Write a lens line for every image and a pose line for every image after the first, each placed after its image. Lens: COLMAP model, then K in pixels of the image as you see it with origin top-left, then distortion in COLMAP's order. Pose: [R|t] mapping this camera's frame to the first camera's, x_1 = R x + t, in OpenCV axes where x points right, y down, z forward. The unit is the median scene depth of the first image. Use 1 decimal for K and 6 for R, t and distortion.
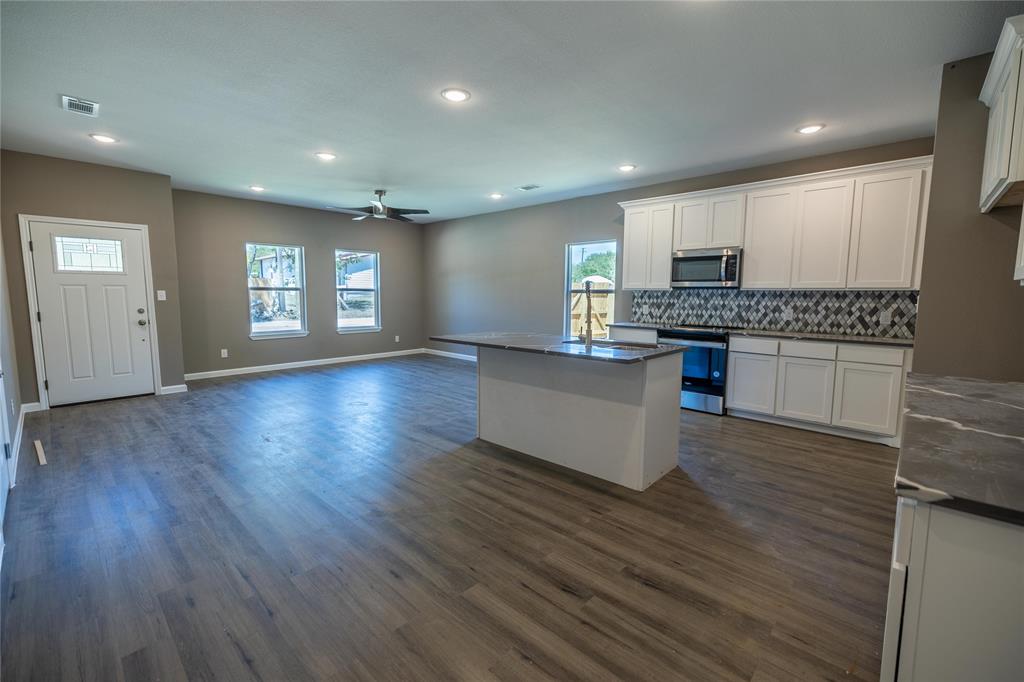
lens RADIAL K [[433.7, 0, 510.9], [0, 433.7, 338.2], [0, 0, 1]] dist [-0.001970, -0.000085]
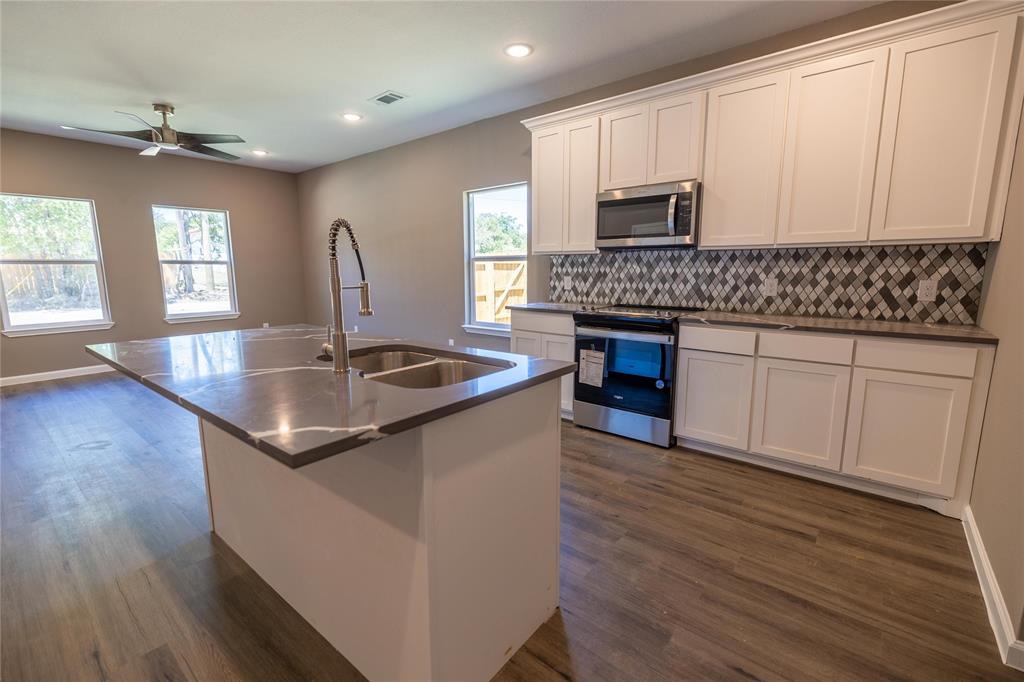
lens RADIAL K [[446.9, 0, 512.0], [0, 446.9, 341.0], [0, 0, 1]] dist [-0.001955, -0.000092]
pose [[0.997367, -0.025272, 0.067977, 0.209668], [0.021220, 0.997992, 0.059680, -0.022627], [-0.069349, -0.058080, 0.995900, 0.359069]]
